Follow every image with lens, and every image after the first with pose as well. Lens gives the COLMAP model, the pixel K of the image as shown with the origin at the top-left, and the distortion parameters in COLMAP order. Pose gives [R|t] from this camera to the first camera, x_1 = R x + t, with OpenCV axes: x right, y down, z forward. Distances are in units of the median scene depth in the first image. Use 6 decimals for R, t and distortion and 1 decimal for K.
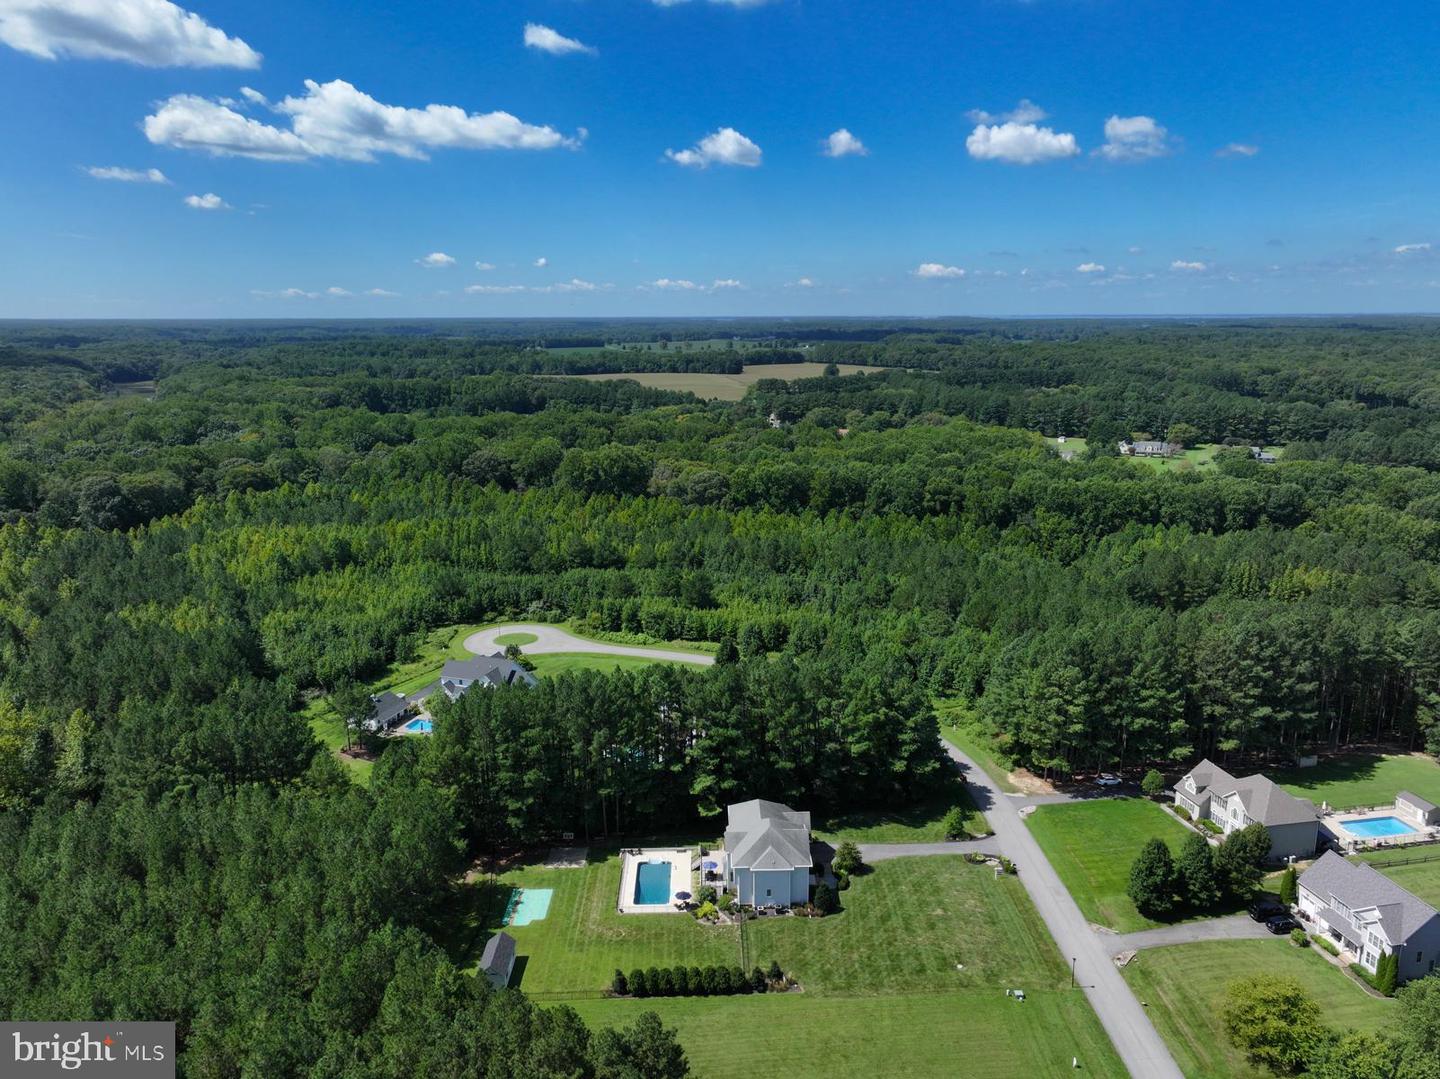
lens RADIAL K [[1011.9, 0, 724.1], [0, 1011.9, 526.6], [0, 0, 1]] dist [0.002516, 0.006605]
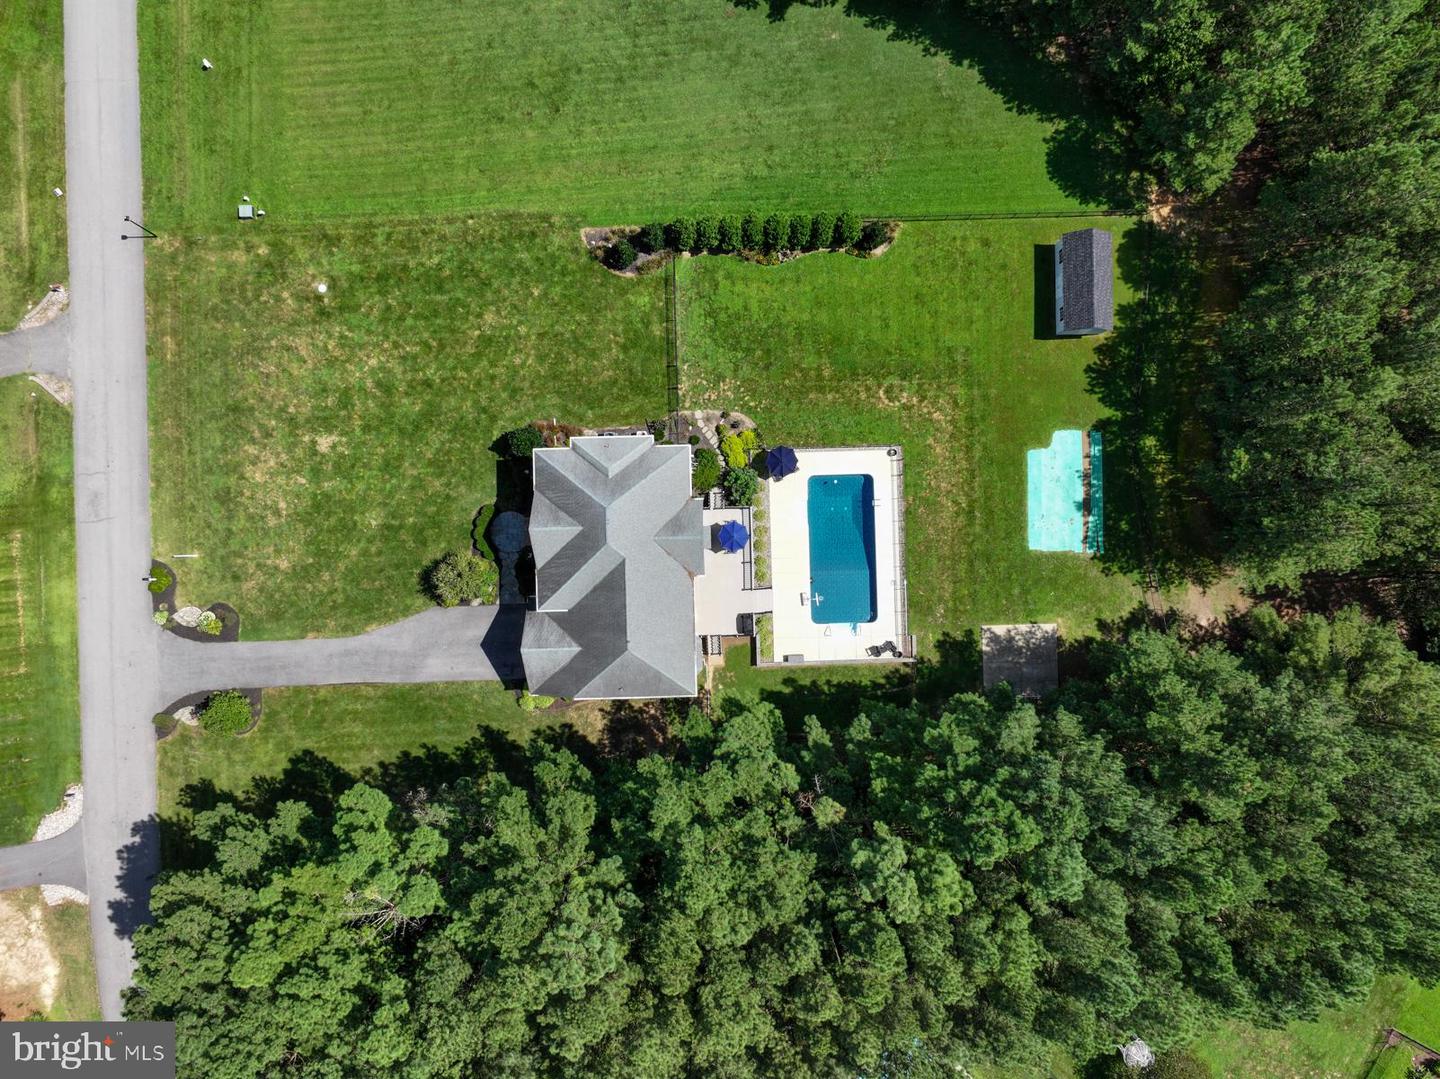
lens RADIAL K [[1011.9, 0, 718.5], [0, 1011.9, 540.3], [0, 0, 1]] dist [0.002516, 0.006605]
pose [[-0.999909, 0.003472, 0.013049, -0.007144], [0.012108, -0.197275, 0.980273, -0.098335], [0.005978, 0.980342, 0.197215, 0.522658]]
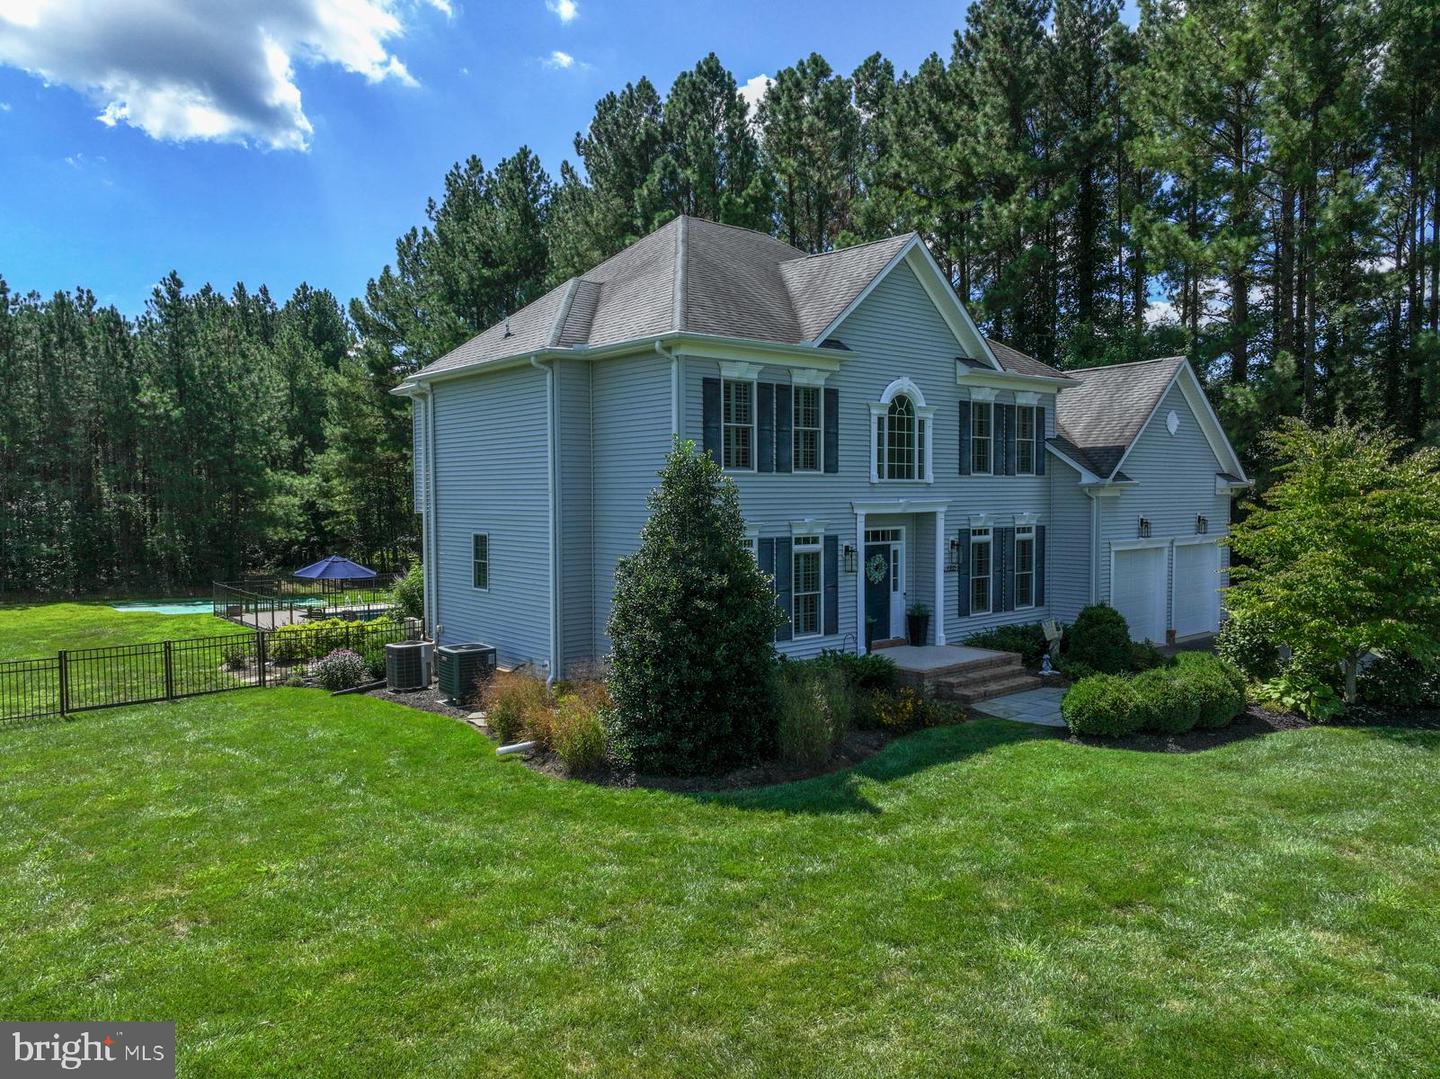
lens RADIAL K [[1011.9, 0, 723.0], [0, 1011.9, 535.5], [0, 0, 1]] dist [0.002516, 0.006605]
pose [[0.628552, 0.039411, -0.776769, 0.097969], [-0.160606, 0.983767, -0.080047, 0.202559], [0.761005, 0.175068, 0.624678, 0.519451]]
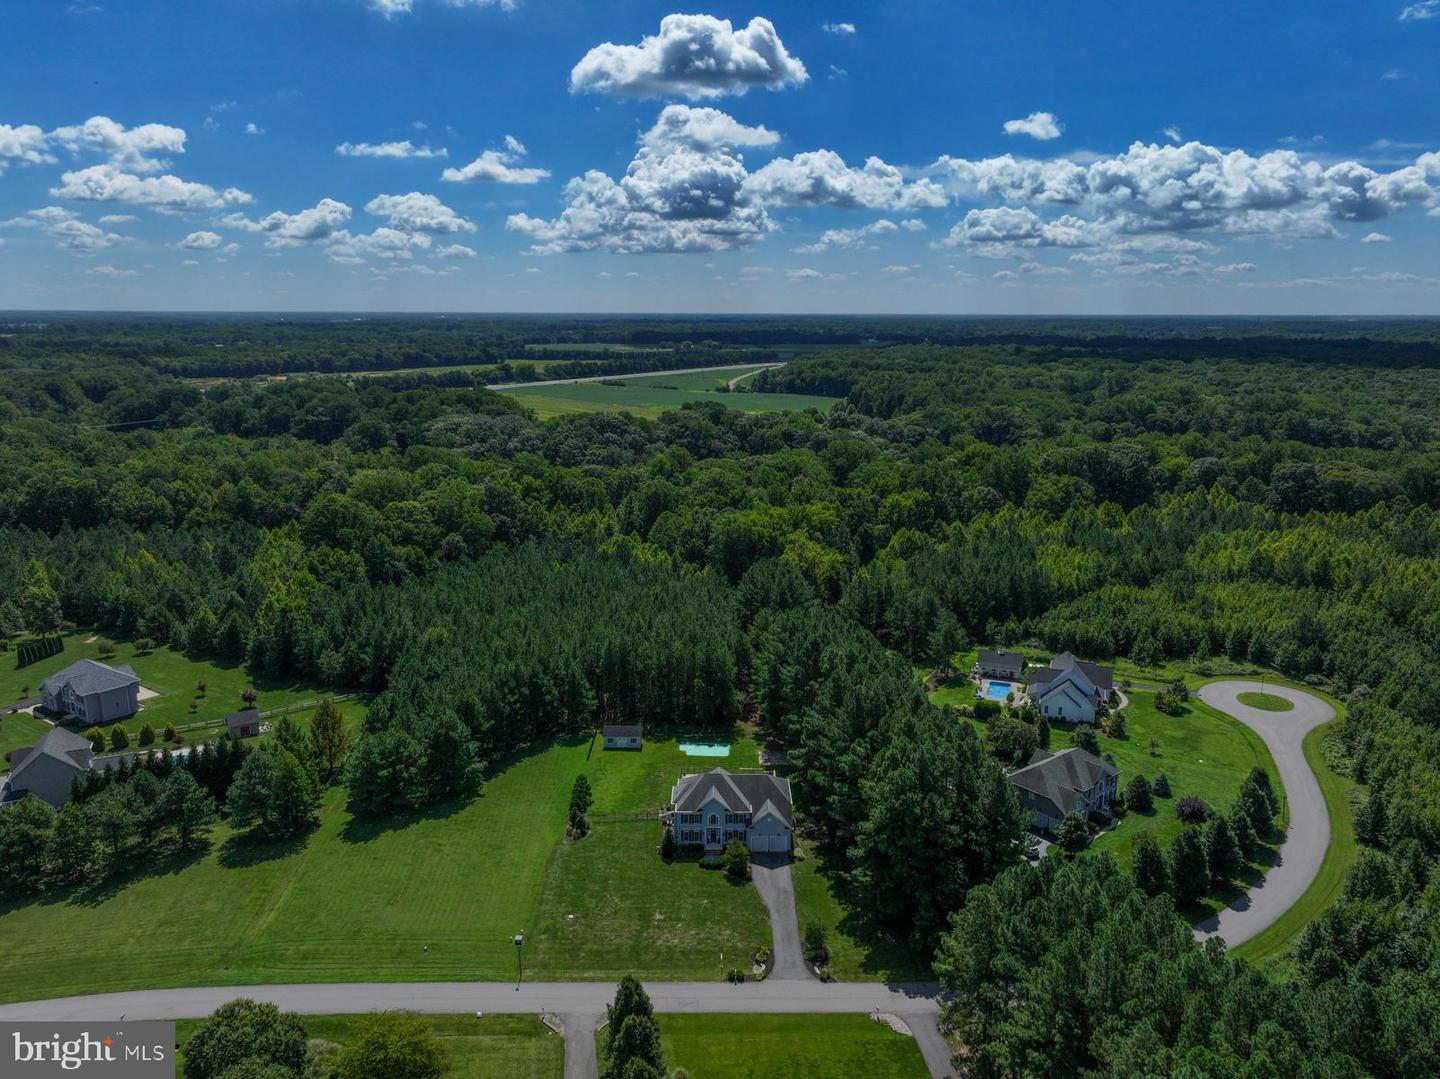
lens RADIAL K [[1011.9, 0, 720.1], [0, 1011.9, 530.9], [0, 0, 1]] dist [0.002516, 0.006605]
pose [[-0.018519, 0.213065, -0.976862, 0.605656], [-0.206795, 0.955087, 0.212236, -0.110037], [0.978209, 0.205941, 0.026373, 0.529111]]
